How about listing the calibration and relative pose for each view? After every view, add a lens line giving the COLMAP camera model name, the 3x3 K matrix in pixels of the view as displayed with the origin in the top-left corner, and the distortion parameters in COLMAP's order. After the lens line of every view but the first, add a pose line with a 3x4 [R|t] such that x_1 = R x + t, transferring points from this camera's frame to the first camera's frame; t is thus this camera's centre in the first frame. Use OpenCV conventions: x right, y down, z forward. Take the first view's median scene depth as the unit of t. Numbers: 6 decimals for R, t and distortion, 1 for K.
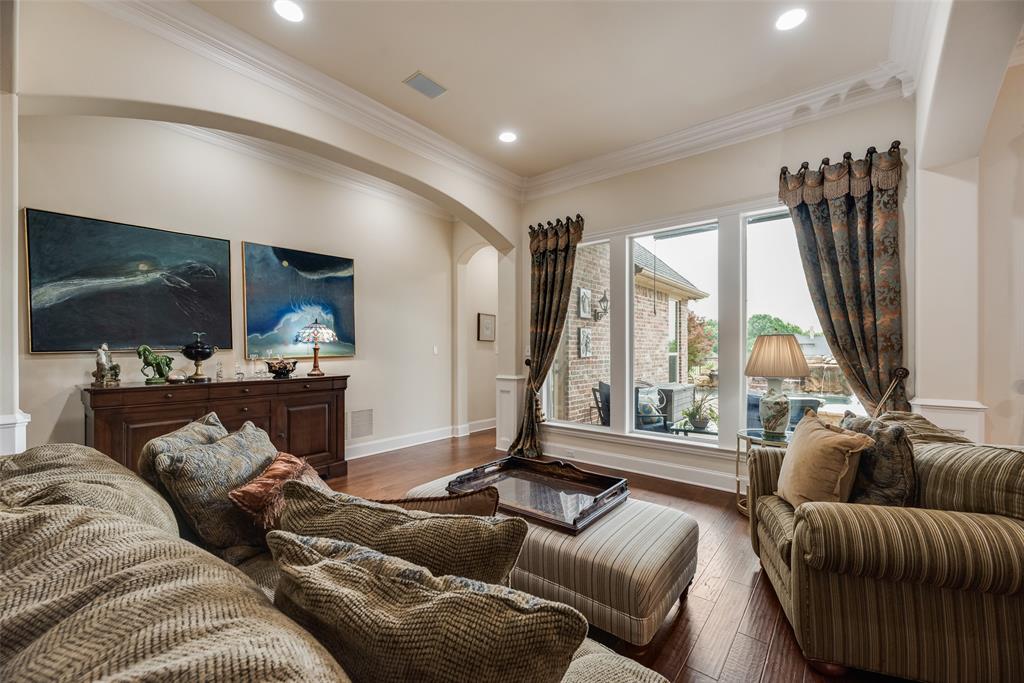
lens RADIAL K [[413.4, 0, 512.0], [0, 413.4, 341.5], [0, 0, 1]] dist [0.001537, 0.000310]
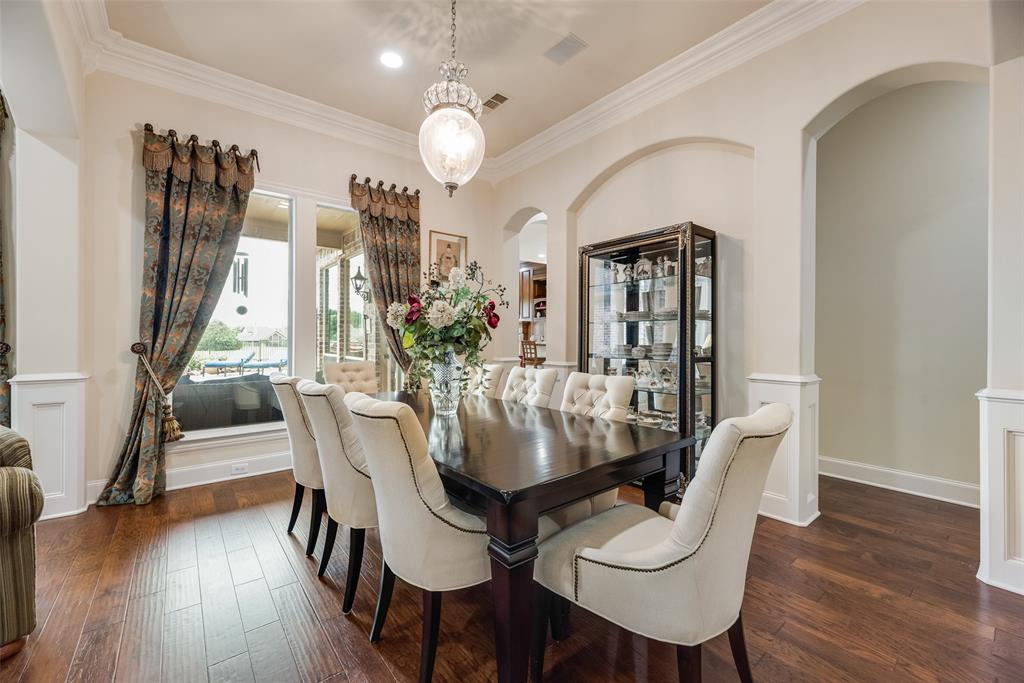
lens RADIAL K [[413.4, 0, 512.0], [0, 413.4, 341.5], [0, 0, 1]] dist [0.001537, 0.000310]
pose [[0.211017, -0.021528, 0.977245, -0.452109], [-0.023805, 0.999348, 0.027155, 0.013282], [-0.977192, -0.028993, 0.210367, 0.327540]]
